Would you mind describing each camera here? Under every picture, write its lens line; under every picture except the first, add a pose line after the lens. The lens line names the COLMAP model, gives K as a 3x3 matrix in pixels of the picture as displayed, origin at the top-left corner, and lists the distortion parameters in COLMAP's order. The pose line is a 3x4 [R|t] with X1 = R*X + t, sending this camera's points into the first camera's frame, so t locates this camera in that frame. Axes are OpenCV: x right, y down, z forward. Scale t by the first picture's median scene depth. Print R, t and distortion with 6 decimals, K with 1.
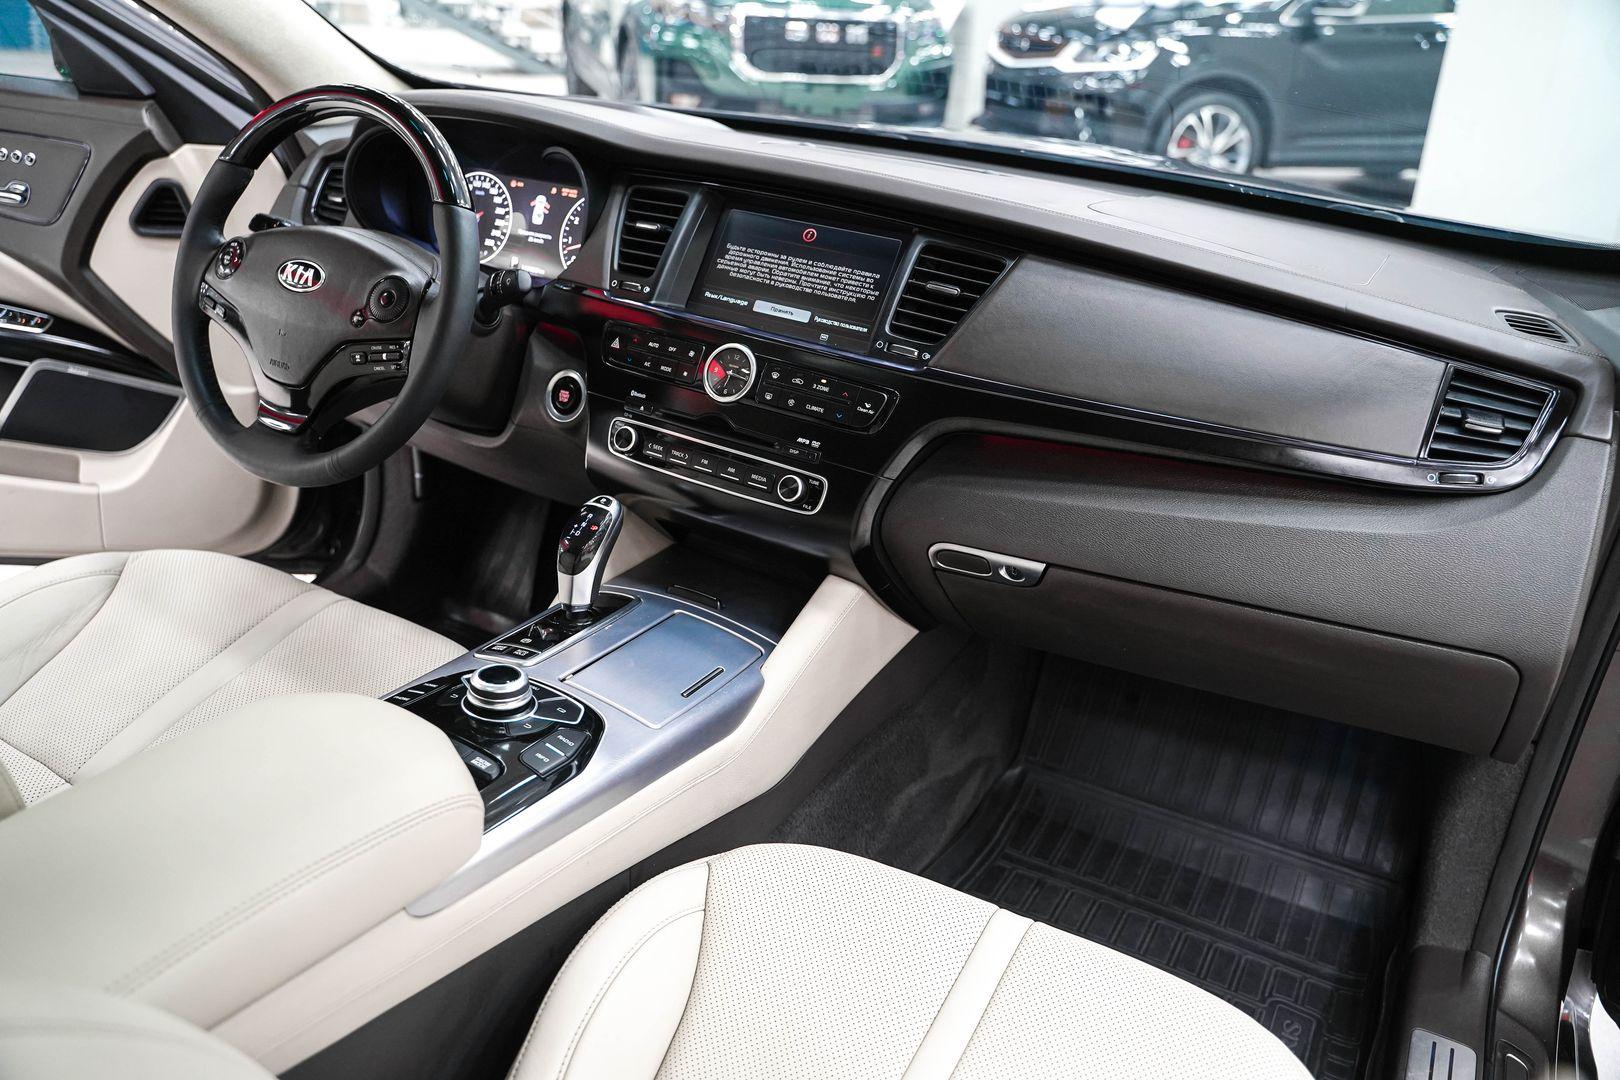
lens RADIAL K [[1306.8, 0, 805.0], [0, 1306.8, 537.2], [0, 0, 1]] dist [-0.114881, 0.084933]
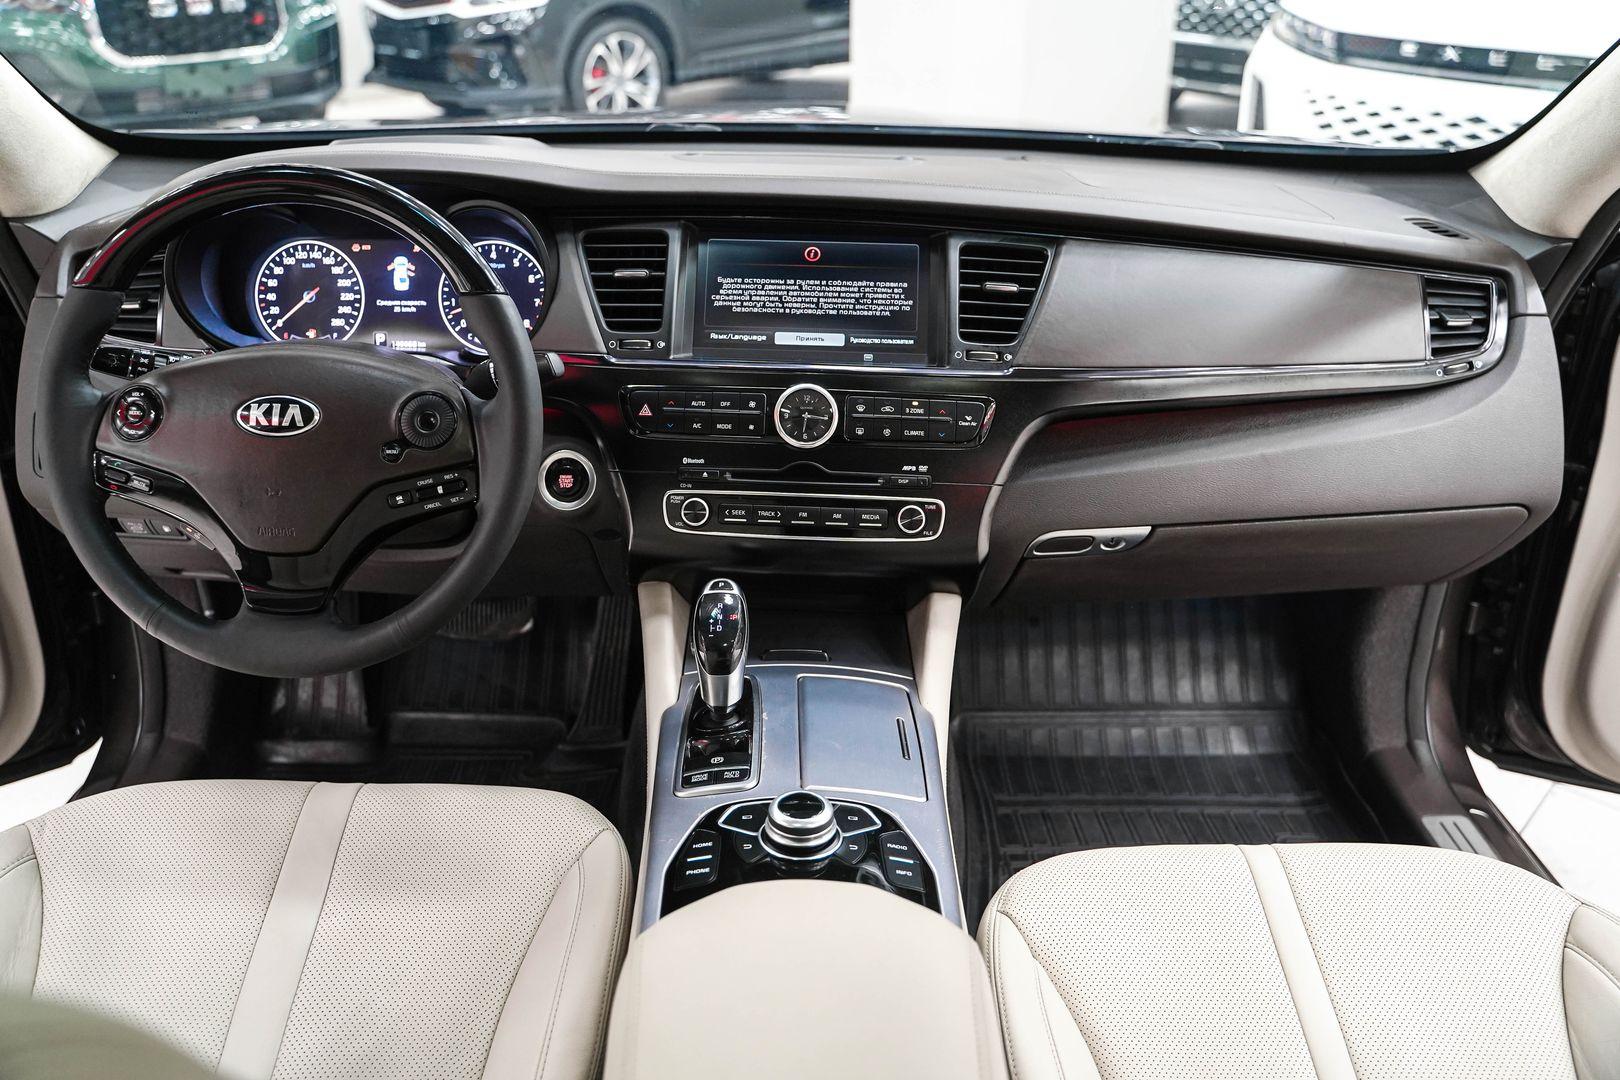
lens RADIAL K [[1306.8, 0, 804.0], [0, 1306.8, 528.1], [0, 0, 1]] dist [-0.114881, 0.084933]
pose [[0.870353, -0.259637, 0.418418, -0.399254], [0.240859, 0.965584, 0.098155, -0.119011], [-0.429502, 0.015350, 0.902935, 0.133102]]
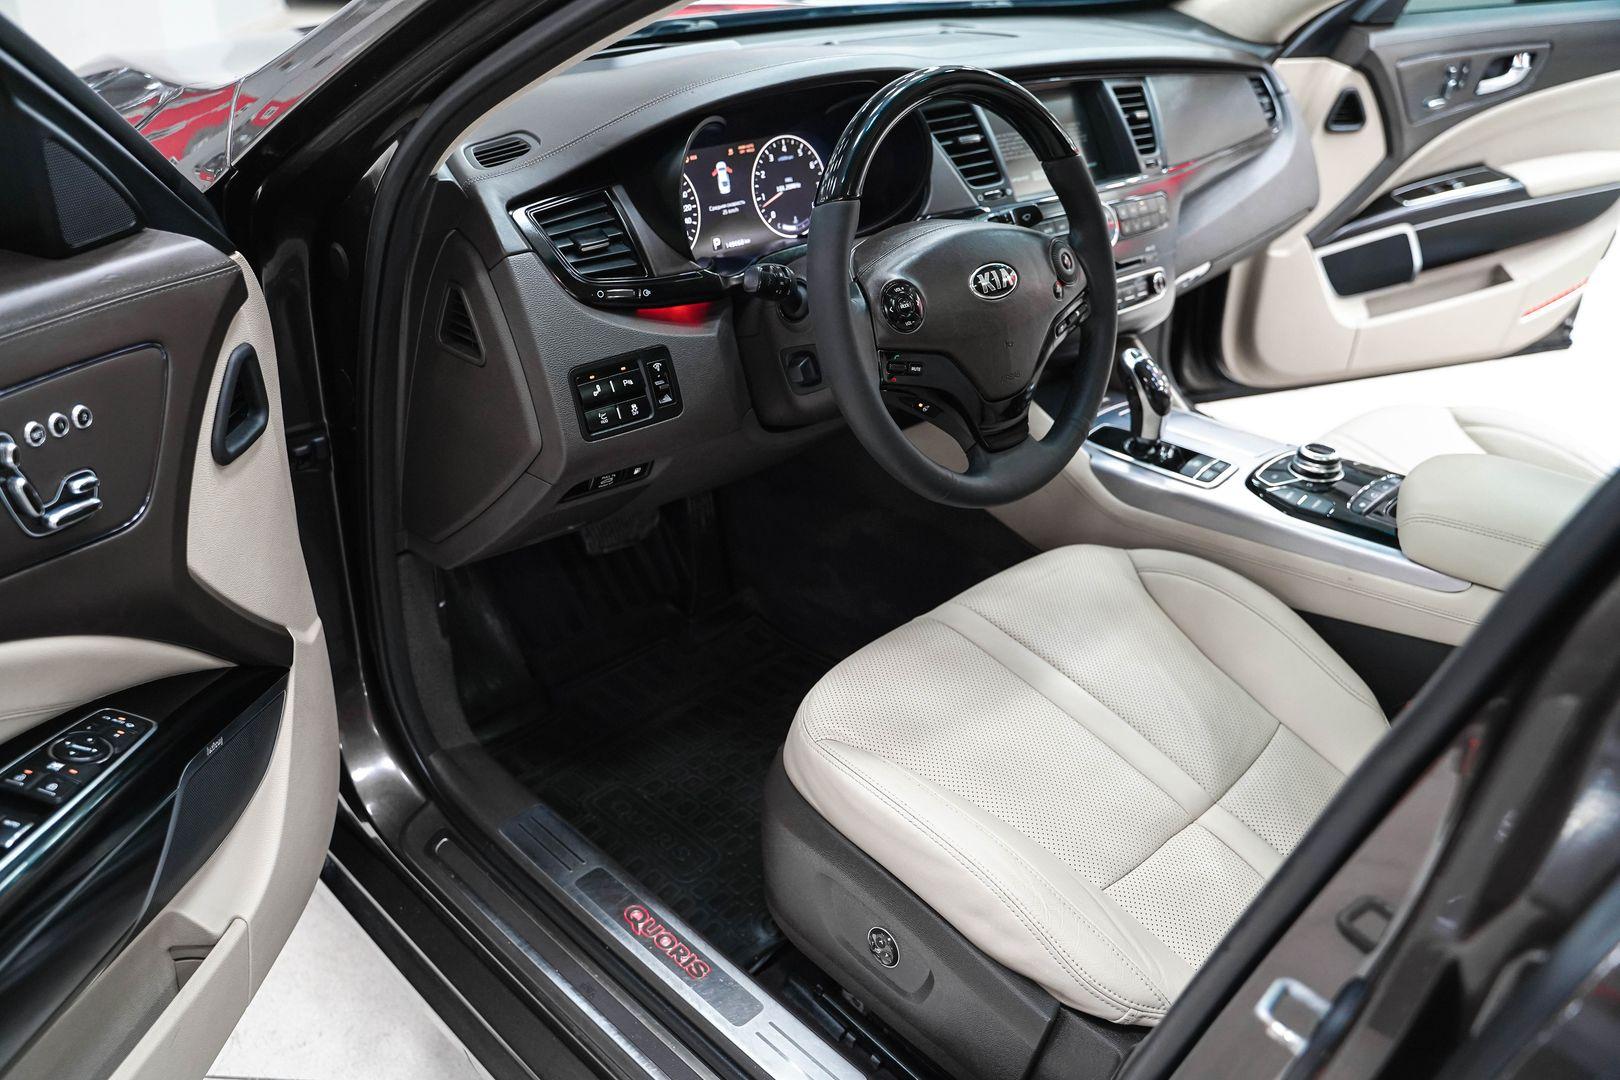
lens RADIAL K [[1306.8, 0, 793.9], [0, 1306.8, 540.3], [0, 0, 1]] dist [-0.114881, 0.084933]
pose [[0.288922, -0.523420, 0.801596, -1.116411], [0.369449, 0.833405, 0.411028, -0.422747], [-0.883194, 0.177394, 0.434166, 0.654450]]
